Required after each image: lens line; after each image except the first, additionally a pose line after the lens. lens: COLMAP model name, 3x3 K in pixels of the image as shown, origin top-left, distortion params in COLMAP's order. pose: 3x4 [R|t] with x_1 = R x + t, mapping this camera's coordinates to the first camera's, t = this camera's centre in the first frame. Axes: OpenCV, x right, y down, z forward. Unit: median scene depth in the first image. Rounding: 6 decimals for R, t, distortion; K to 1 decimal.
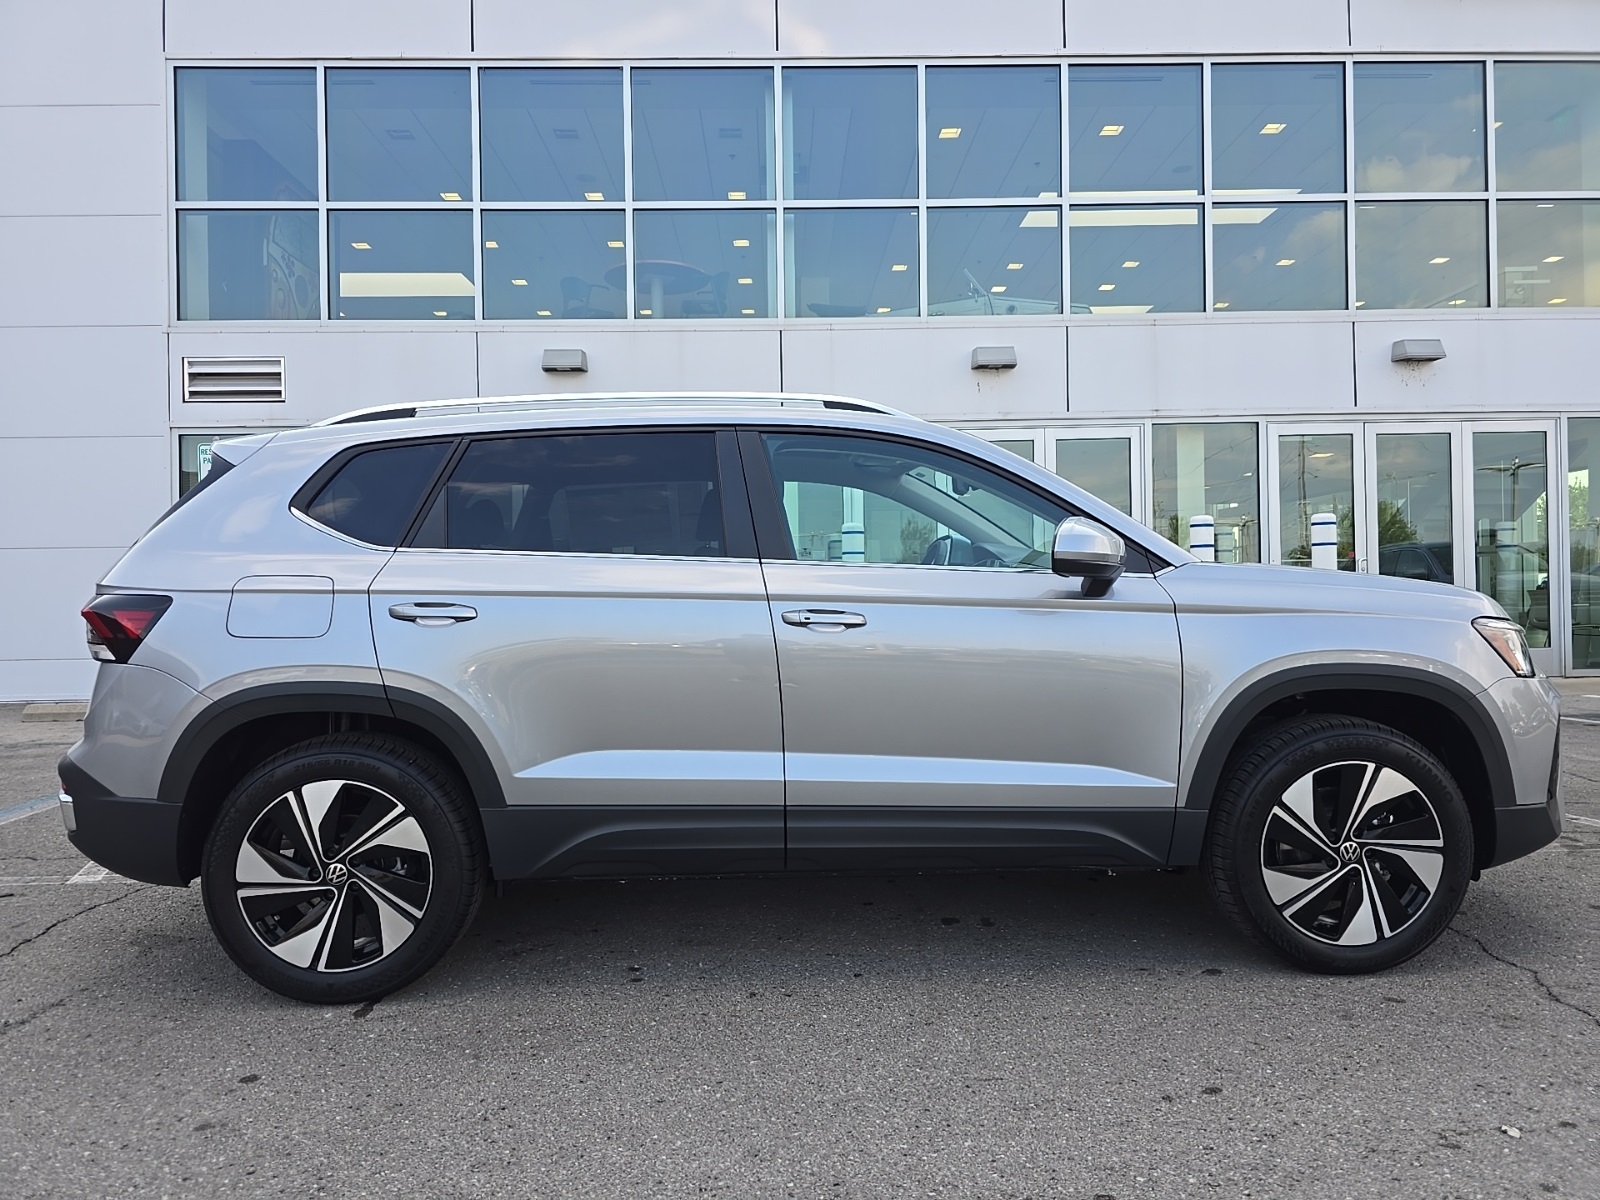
lens RADIAL K [[1058.4, 0, 805.0], [0, 1058.4, 588.0], [0, 0, 1]] dist [0.052665, -0.048514]
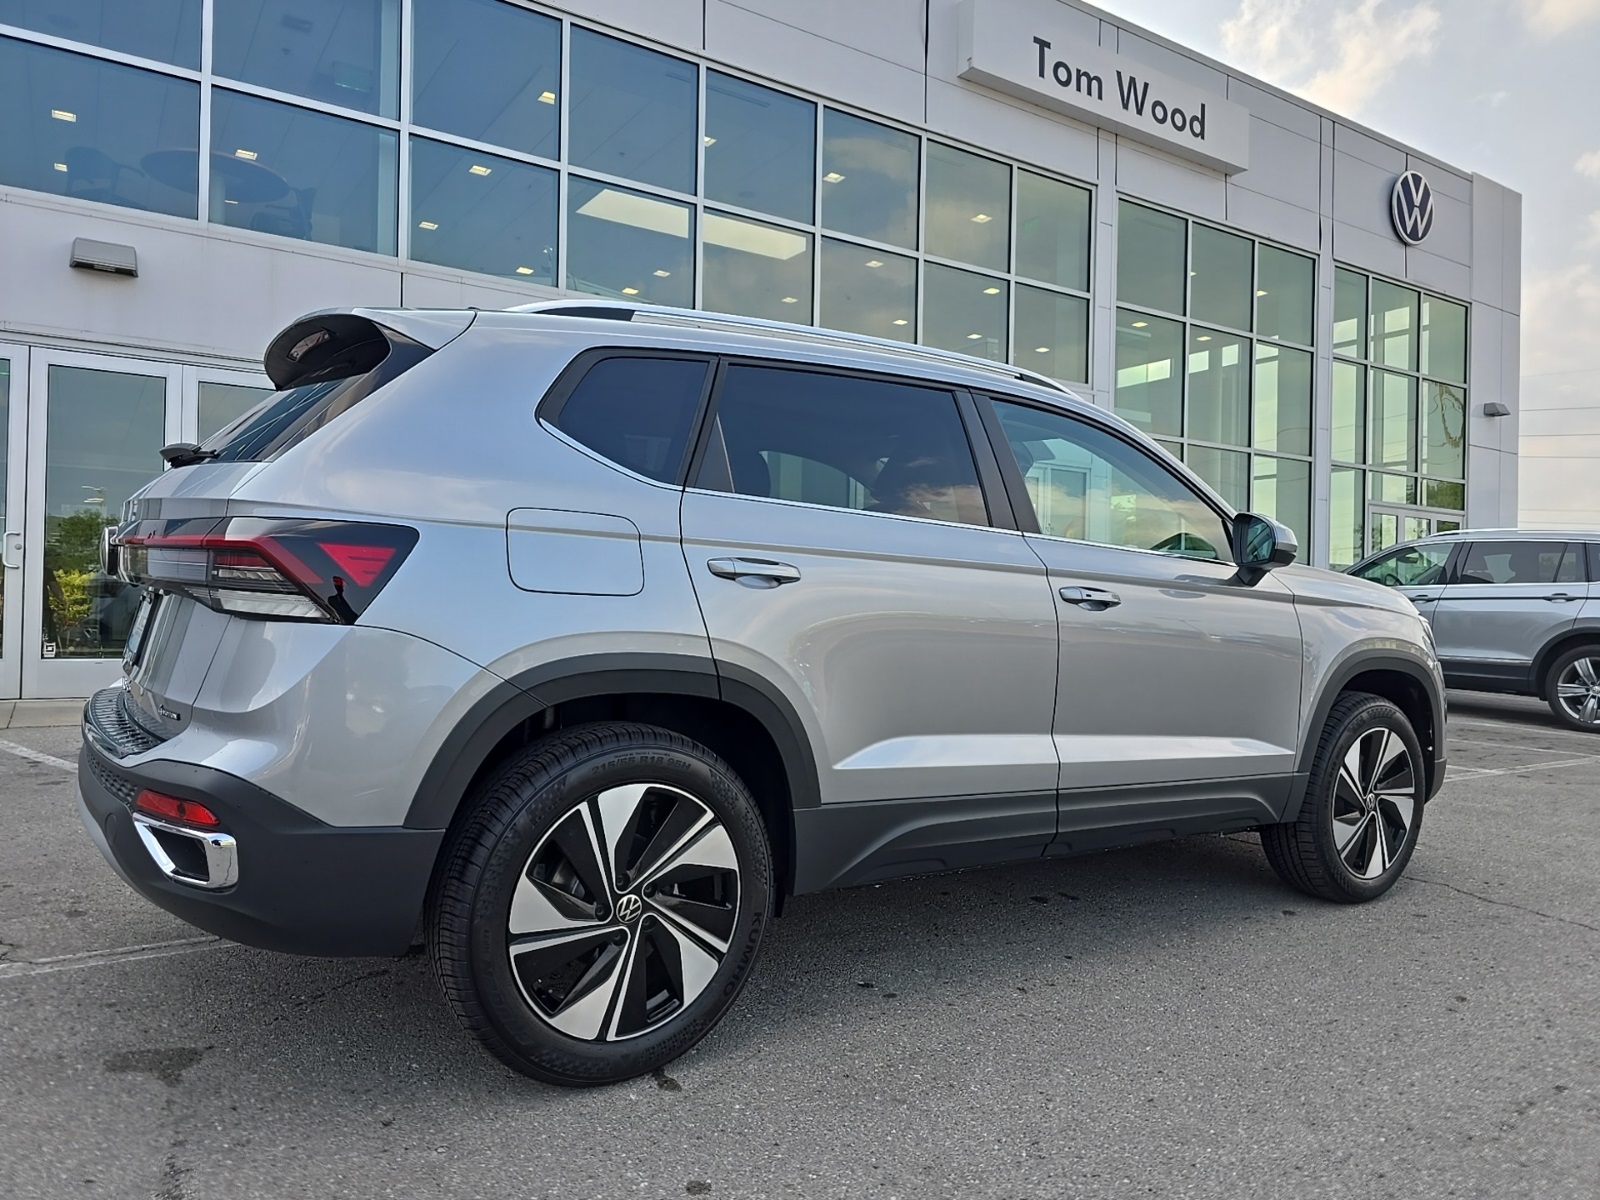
lens RADIAL K [[1082.5, 0, 800.0], [0, 1082.5, 587.8], [0, 0, 1]] dist [0.053033, -0.052403]
pose [[0.852254, 0.041948, 0.521443, -0.746763], [-0.039999, 0.999087, -0.014997, 0.047150], [-0.521596, -0.008076, 0.853154, 0.280645]]
